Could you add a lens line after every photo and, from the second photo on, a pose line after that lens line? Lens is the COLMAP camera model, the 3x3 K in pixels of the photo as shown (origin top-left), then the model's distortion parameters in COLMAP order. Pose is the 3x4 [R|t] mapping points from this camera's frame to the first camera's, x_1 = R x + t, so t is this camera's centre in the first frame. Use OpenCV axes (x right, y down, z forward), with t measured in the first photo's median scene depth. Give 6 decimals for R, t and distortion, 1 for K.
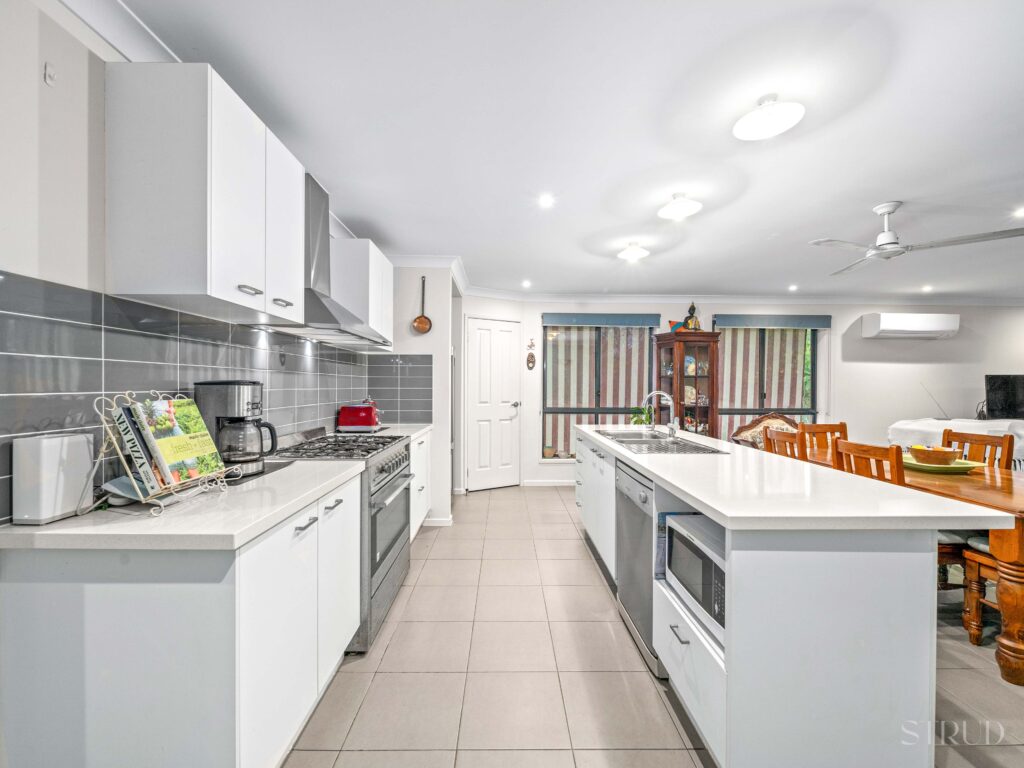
lens RADIAL K [[419.4, 0, 508.6], [0, 419.4, 388.9], [0, 0, 1]] dist [-0.003645, -0.000500]
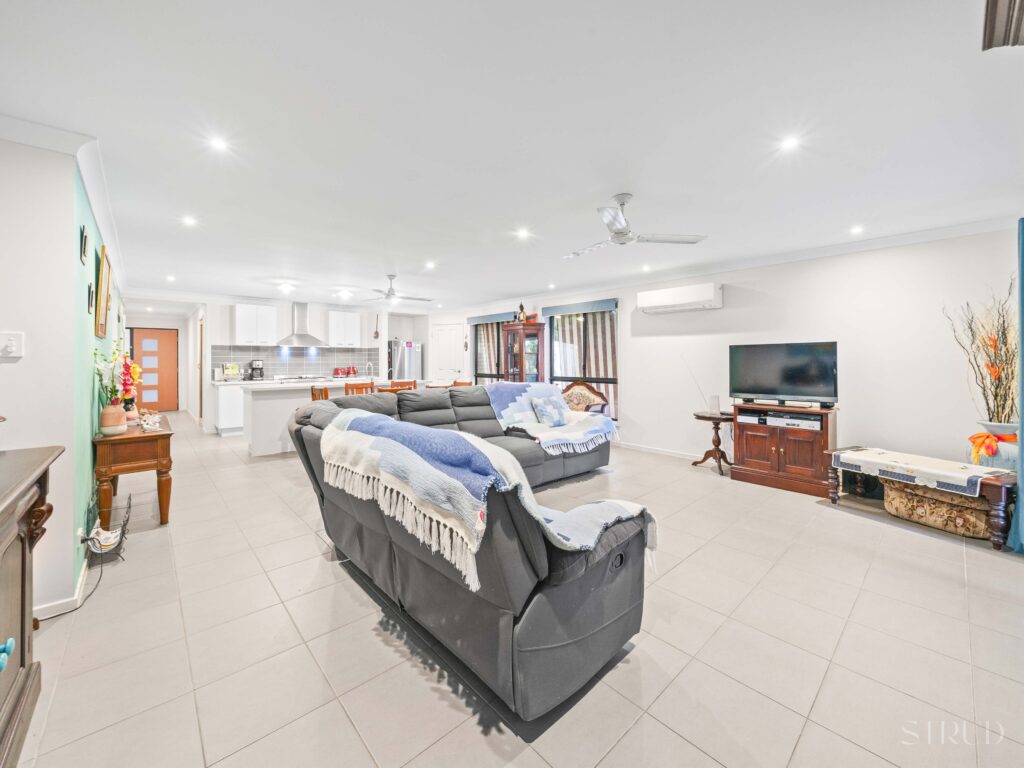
lens RADIAL K [[404.3, 0, 508.7], [0, 404.3, 360.8], [0, 0, 1]] dist [-0.002480, -0.000267]
pose [[0.662680, -0.006726, -0.748873, 1.455905], [-0.000358, 0.999957, -0.009299, 0.009419], [0.748903, 0.006431, 0.662648, 0.038370]]
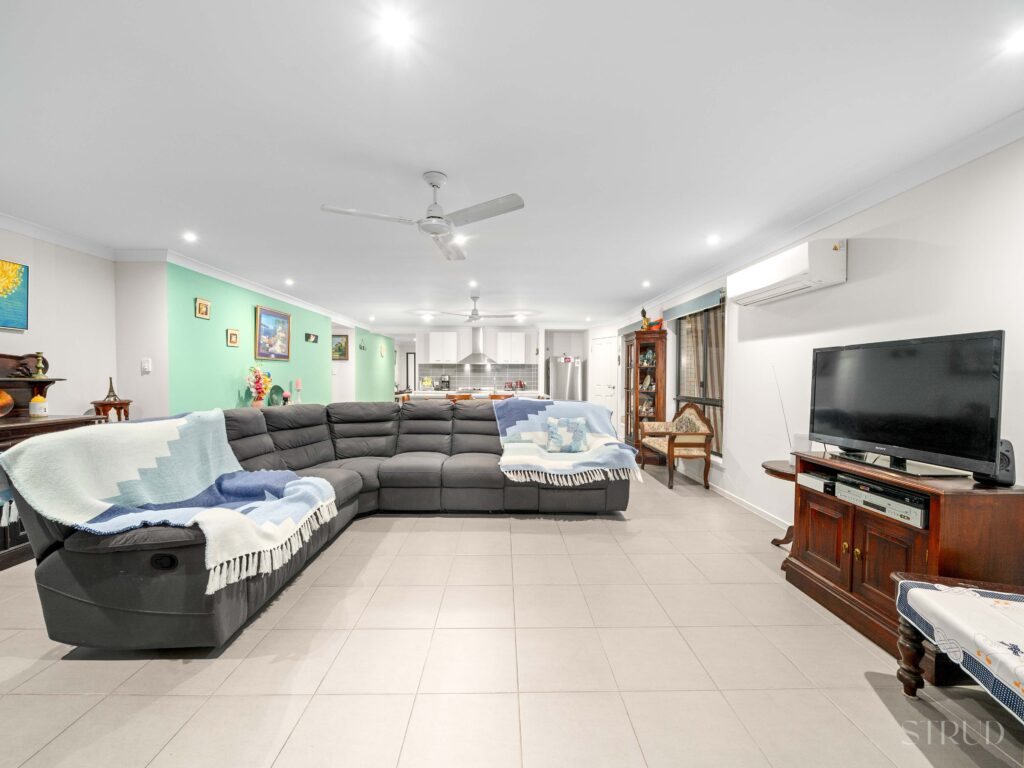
lens RADIAL K [[396.9, 0, 508.7], [0, 396.9, 389.0], [0, 0, 1]] dist [-0.001037, -0.000096]
pose [[0.003791, 0.025222, -0.999675, 1.602711], [-0.010280, 0.999630, 0.025181, 0.008991], [0.999940, 0.010181, 0.004049, 0.602095]]
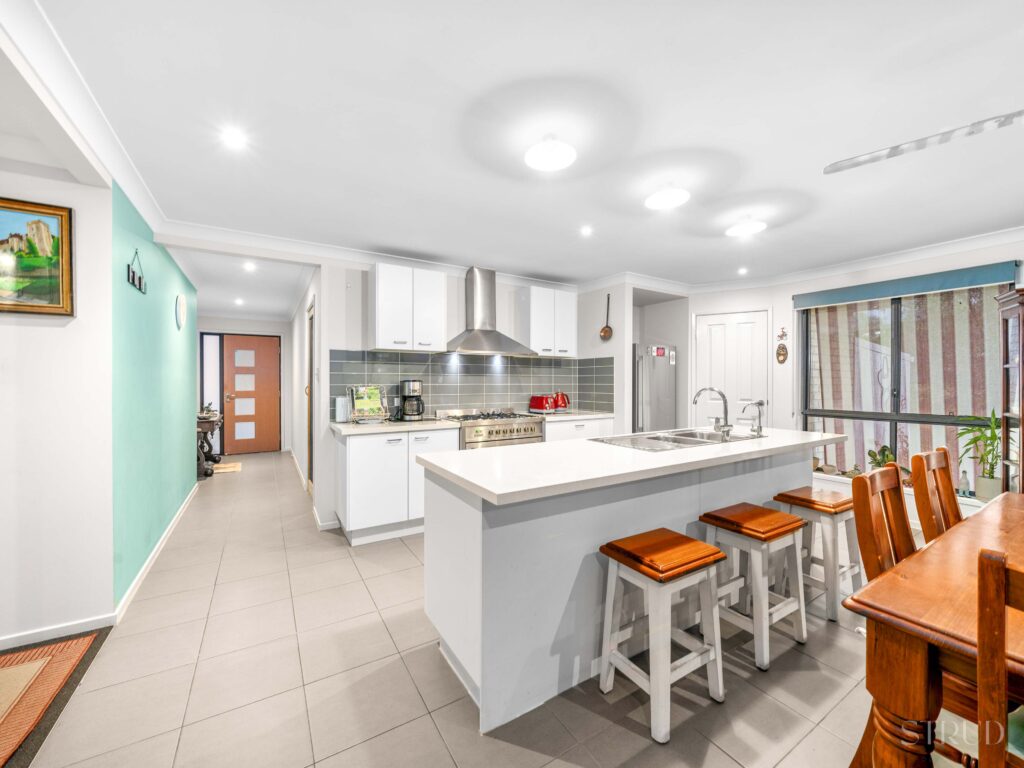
lens RADIAL K [[407.8, 0, 512.0], [0, 407.8, 384.0], [0, 0, 1]] dist [-0.001432, -0.000082]
pose [[0.512354, 0.000832, -0.858774, 0.504049], [-0.005856, 0.999980, -0.002524, 0.001466], [0.858755, 0.006322, 0.512348, 0.102998]]
